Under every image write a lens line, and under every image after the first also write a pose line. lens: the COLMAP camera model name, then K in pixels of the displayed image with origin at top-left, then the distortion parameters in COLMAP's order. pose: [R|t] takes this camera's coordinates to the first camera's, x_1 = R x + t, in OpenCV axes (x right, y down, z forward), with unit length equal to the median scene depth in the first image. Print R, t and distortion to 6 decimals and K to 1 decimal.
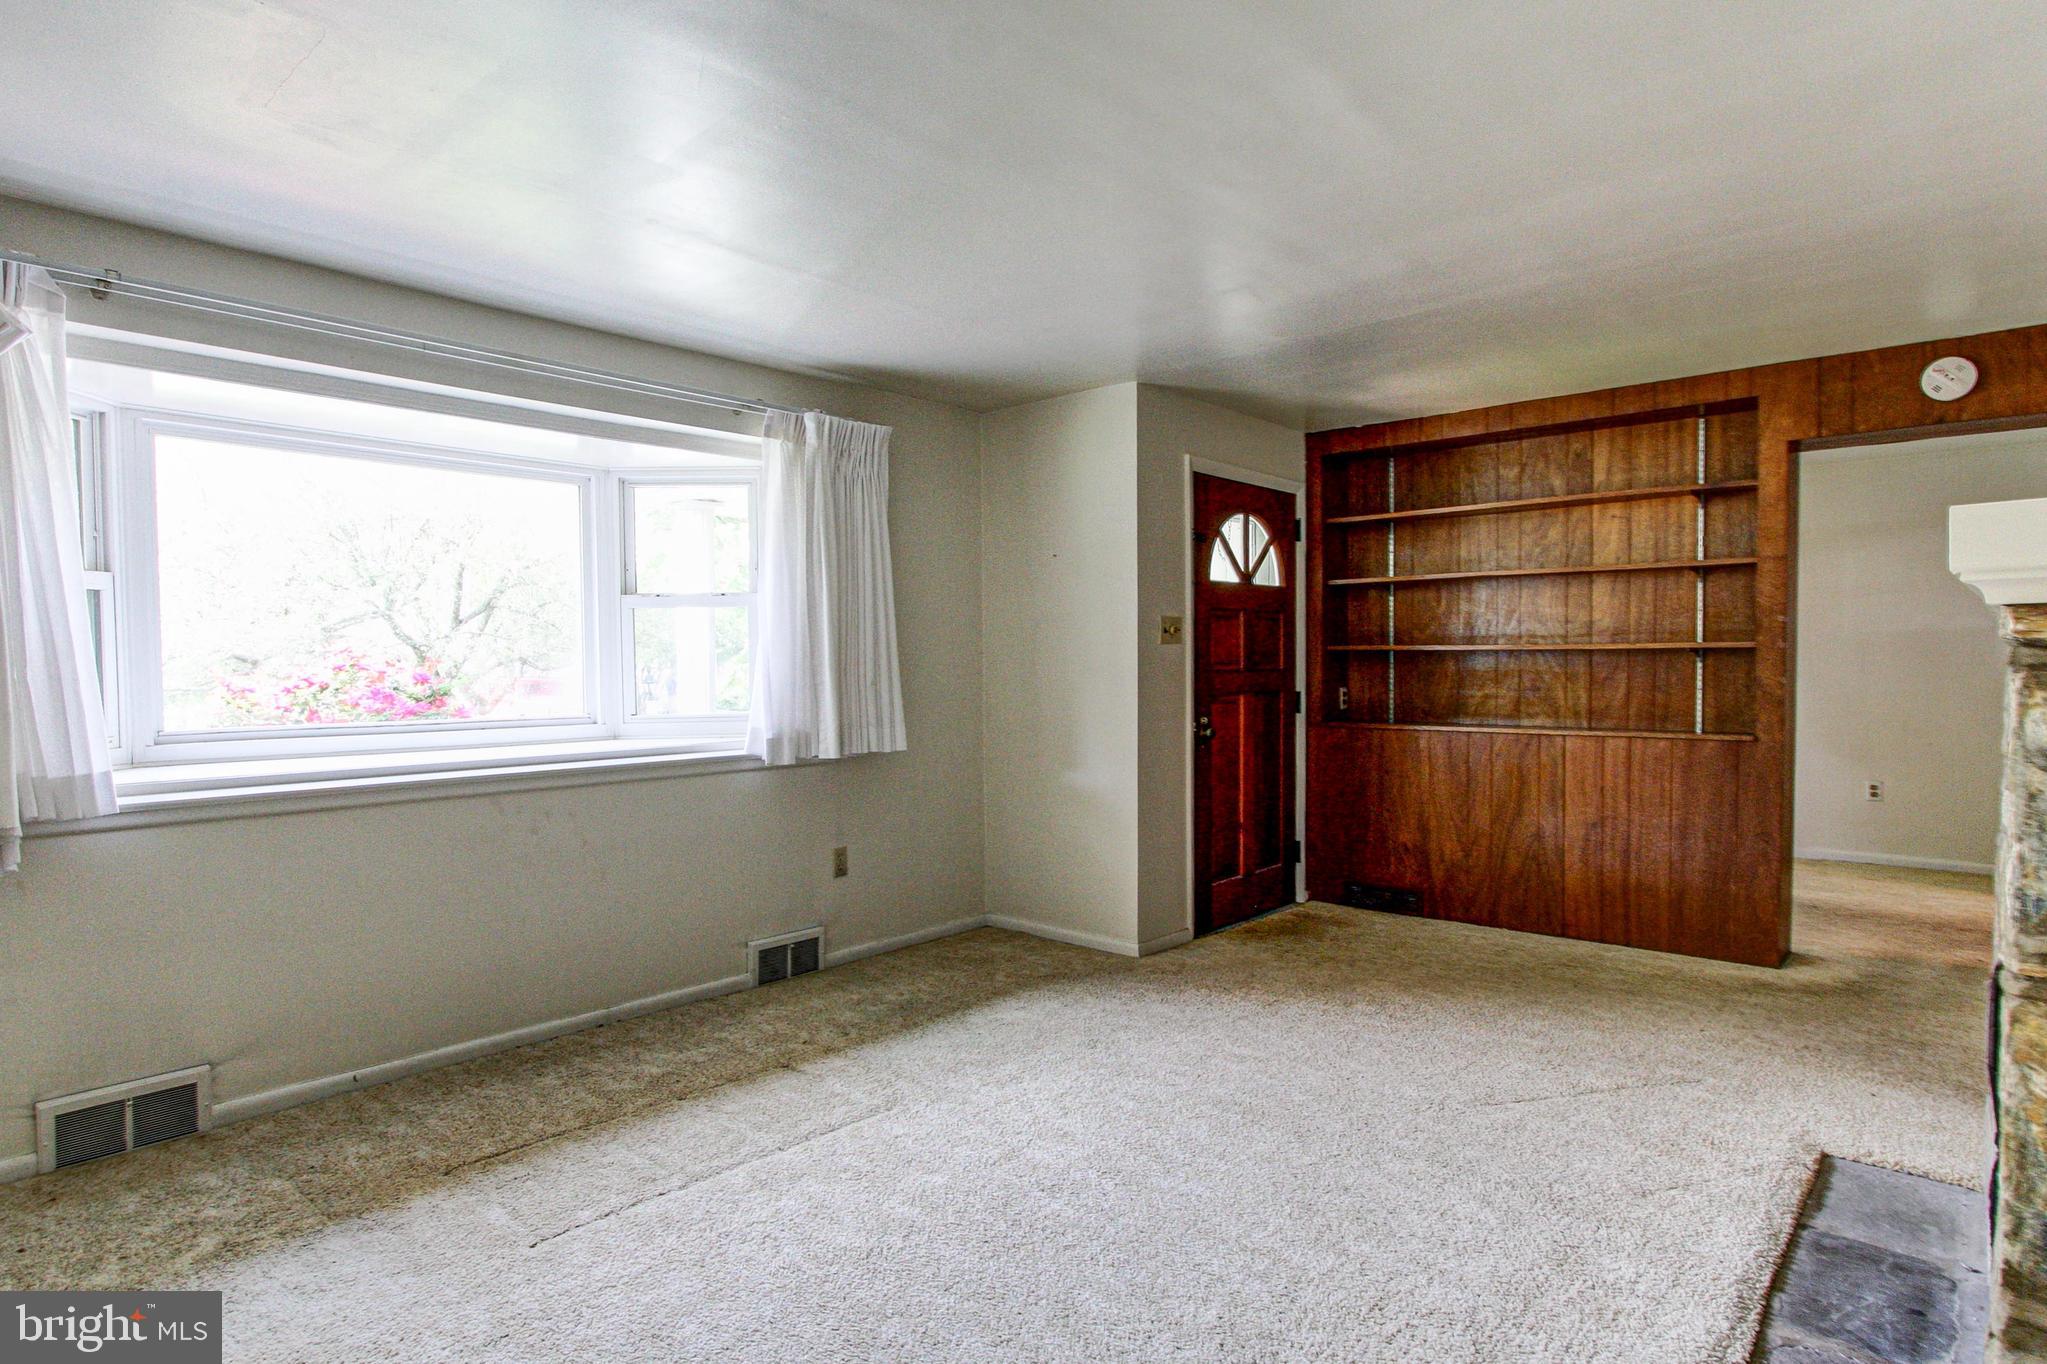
lens RADIAL K [[1130.7, 0, 1027.1], [0, 1130.7, 687.6], [0, 0, 1]] dist [-0.000342, 0.001087]
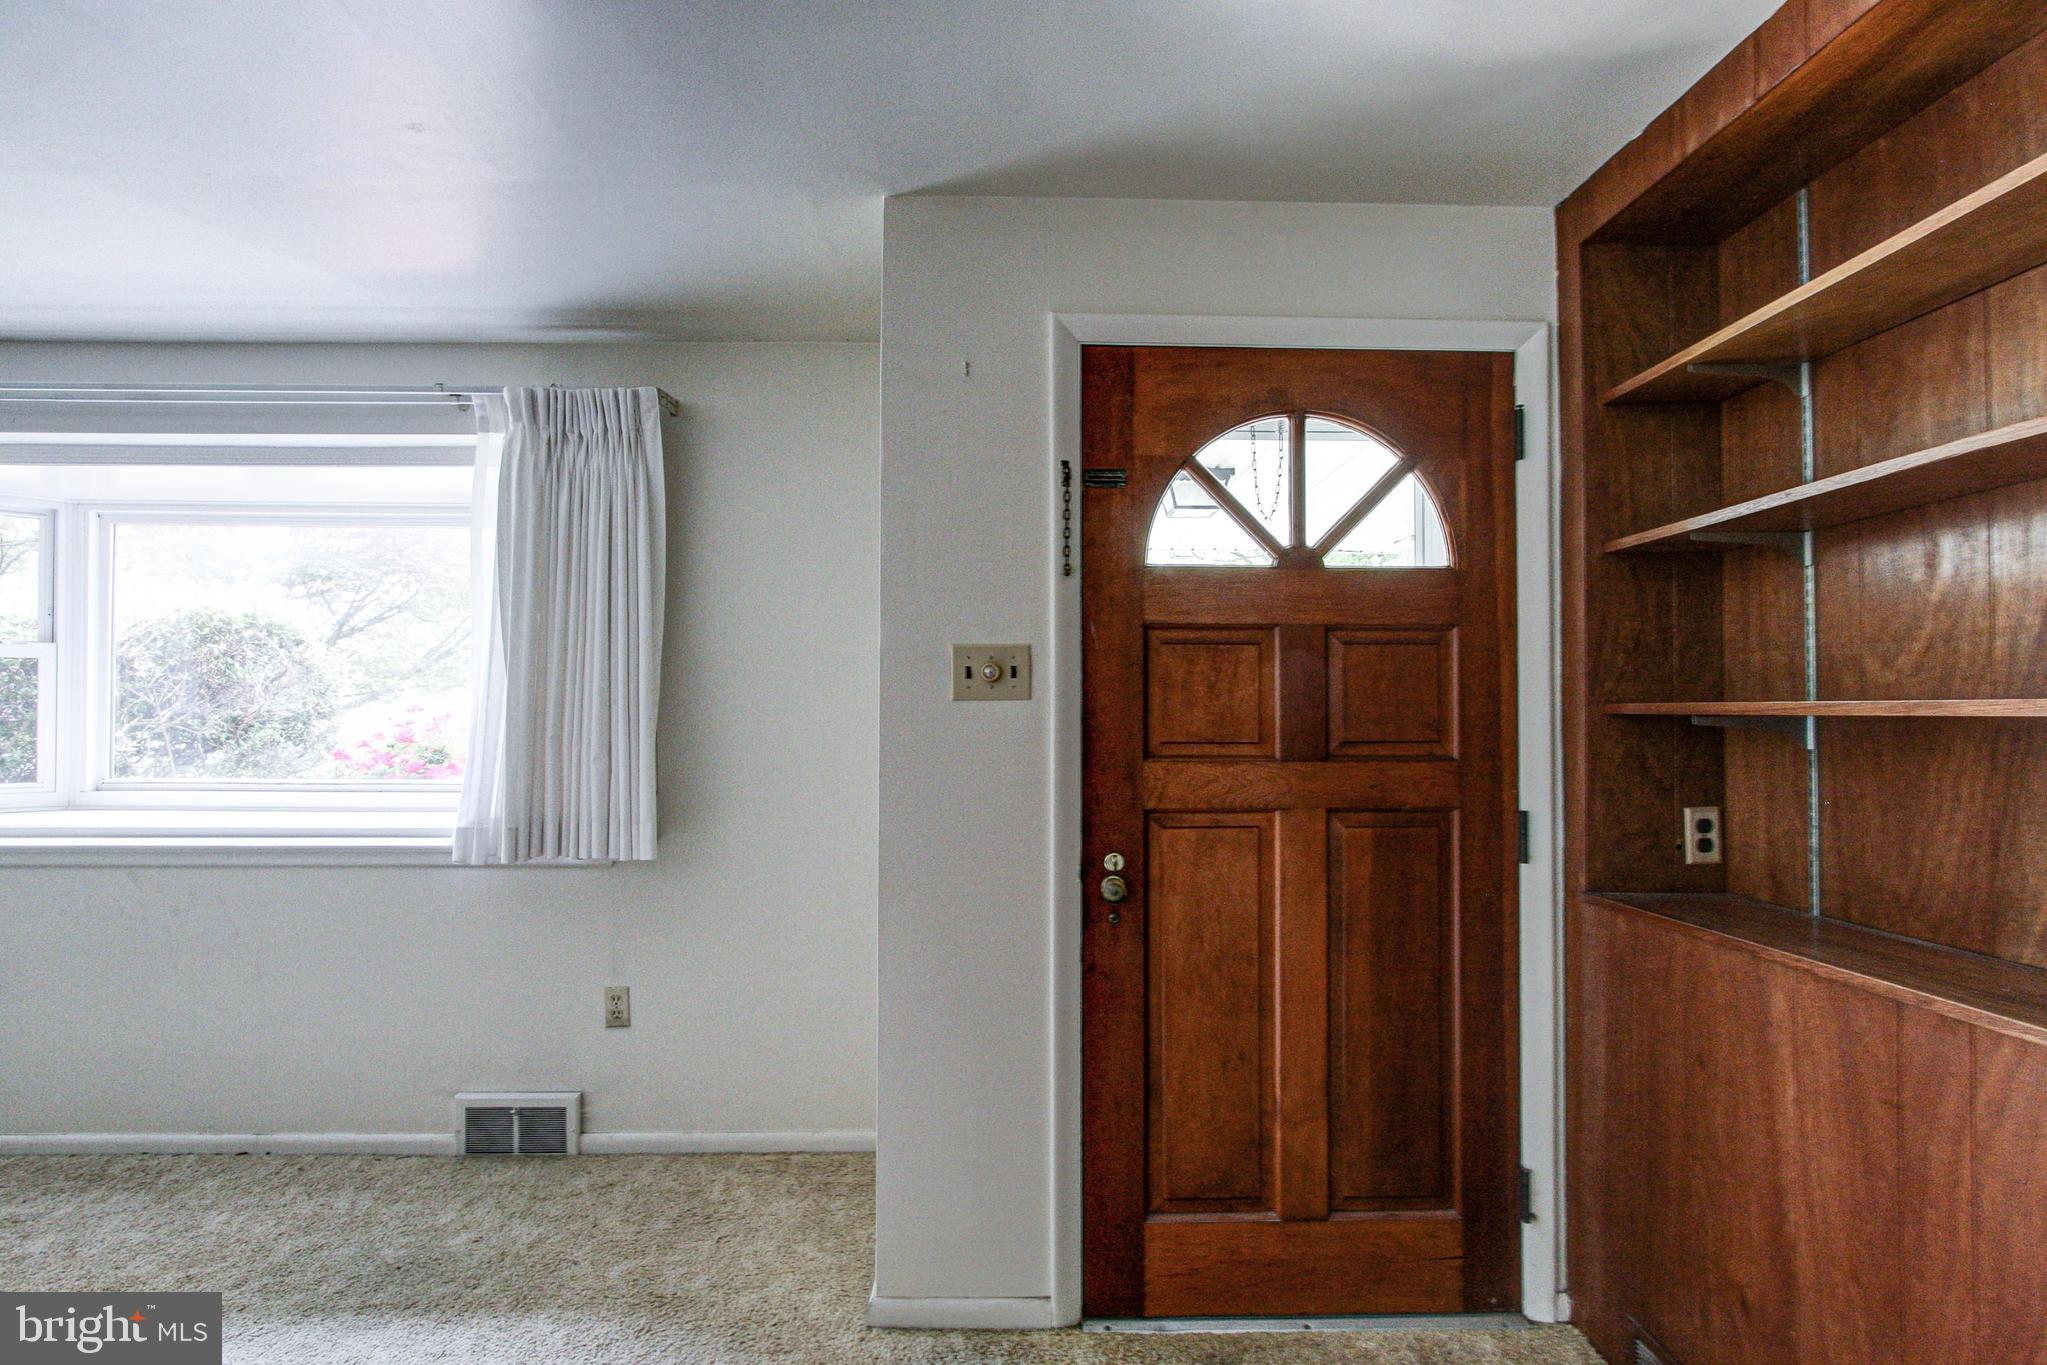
lens RADIAL K [[1033.9, 0, 1022.8], [0, 1033.9, 695.9], [0, 0, 1]] dist [-0.013160, 0.004434]
pose [[0.682634, -0.007326, -0.730723, 0.453123], [-0.025253, 0.999116, -0.033608, -0.025007], [0.730324, 0.041395, 0.681846, 0.687635]]
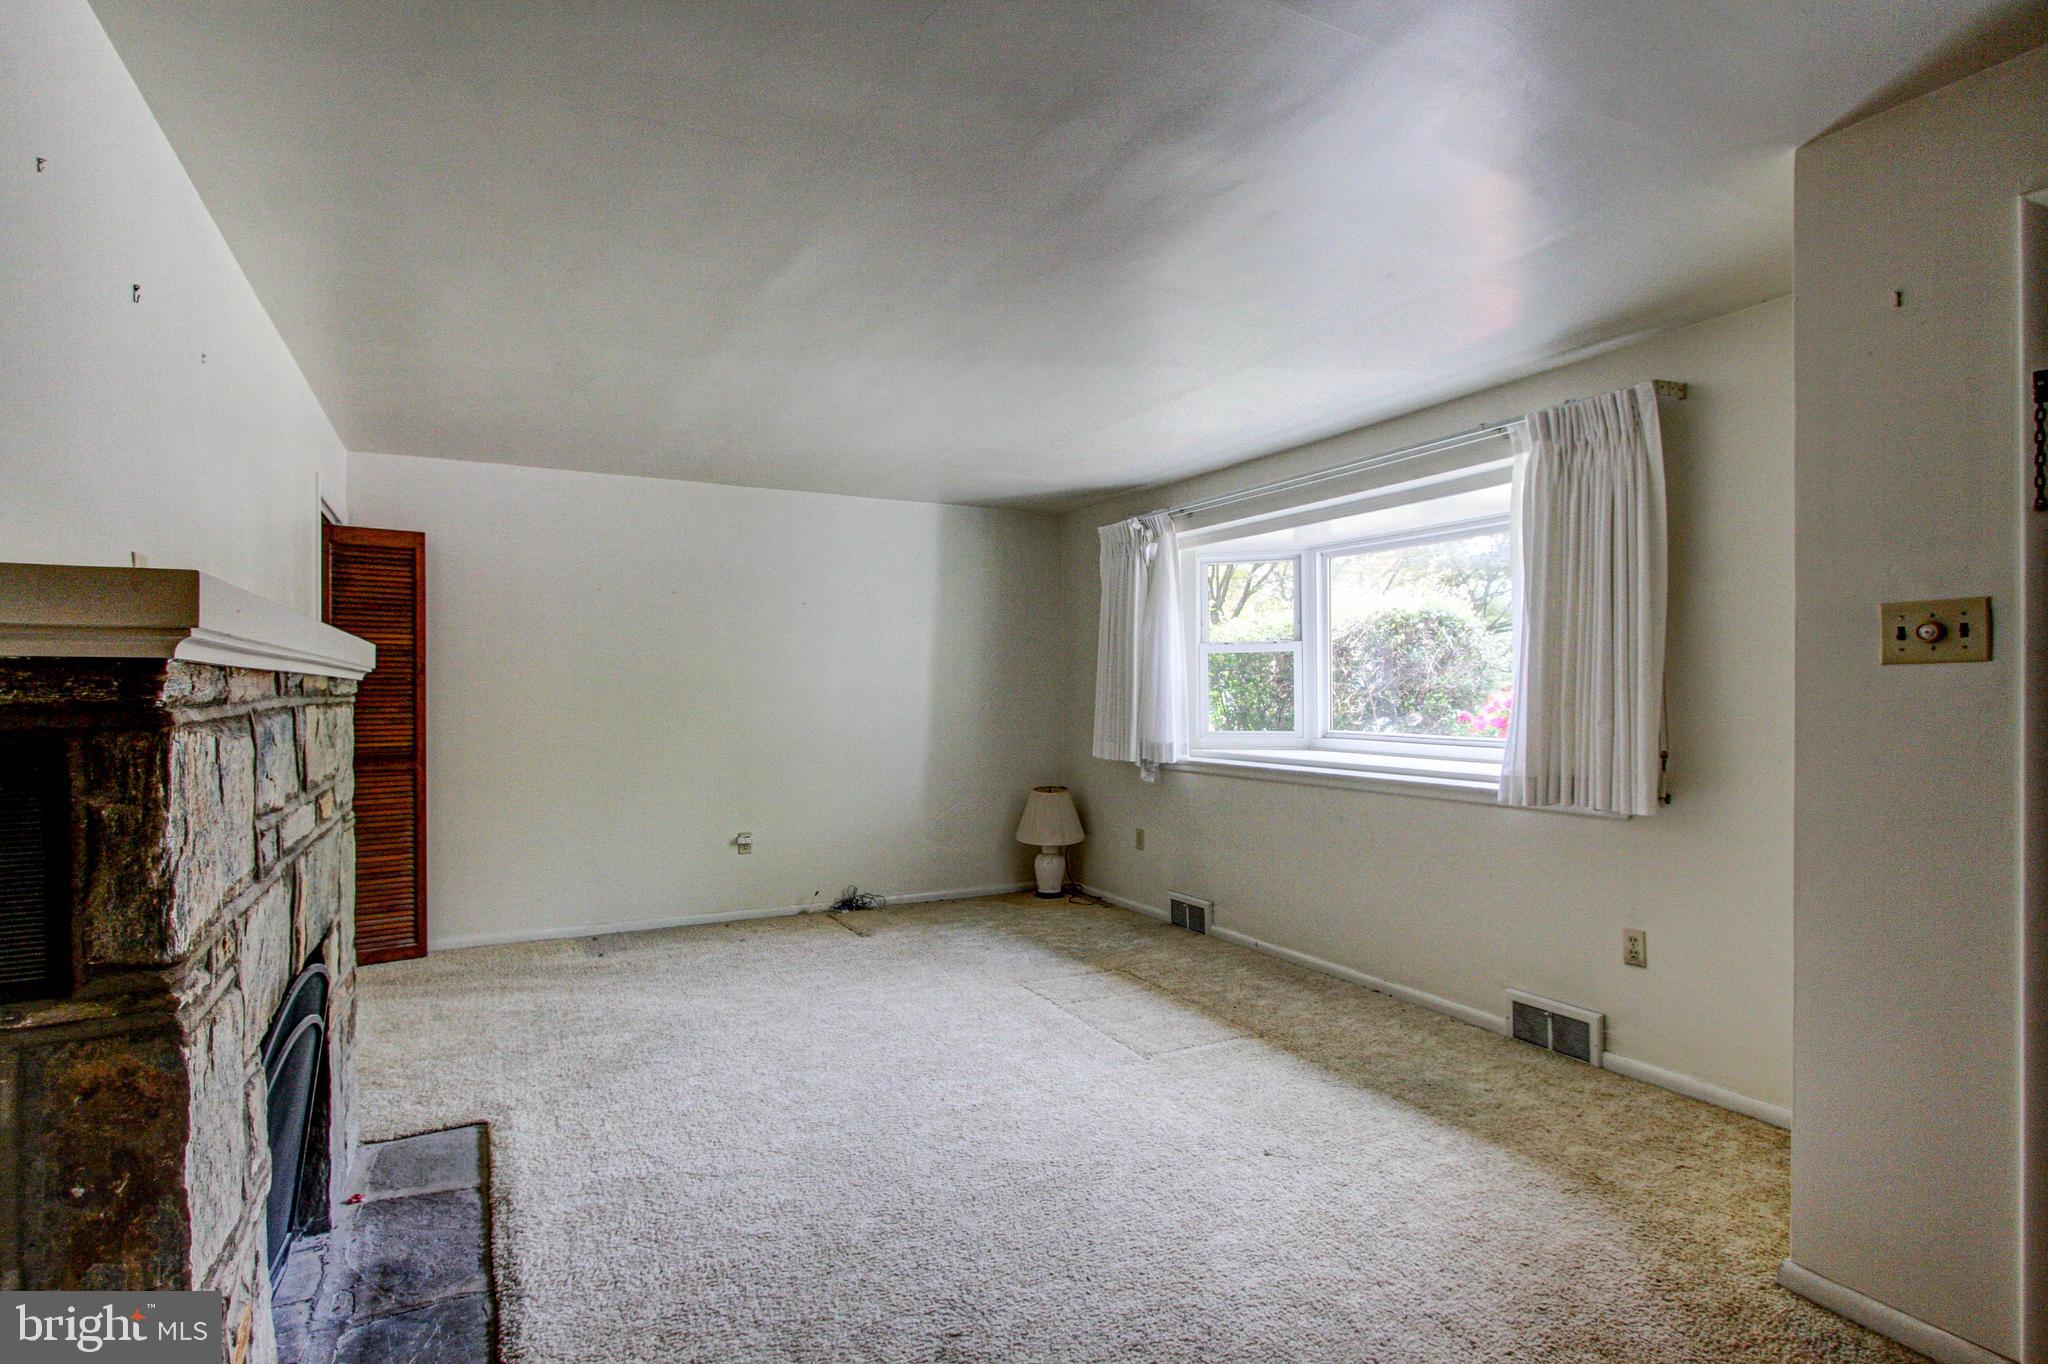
lens RADIAL K [[1023.8, 0, 1024.2], [0, 1023.8, 695.7], [0, 0, 1]] dist [-0.019820, 0.010348]
pose [[-0.351399, 0.012117, -0.936148, 0.604845], [-0.018012, 0.999644, 0.019700, -0.026672], [0.936053, 0.023785, -0.351055, 0.790557]]
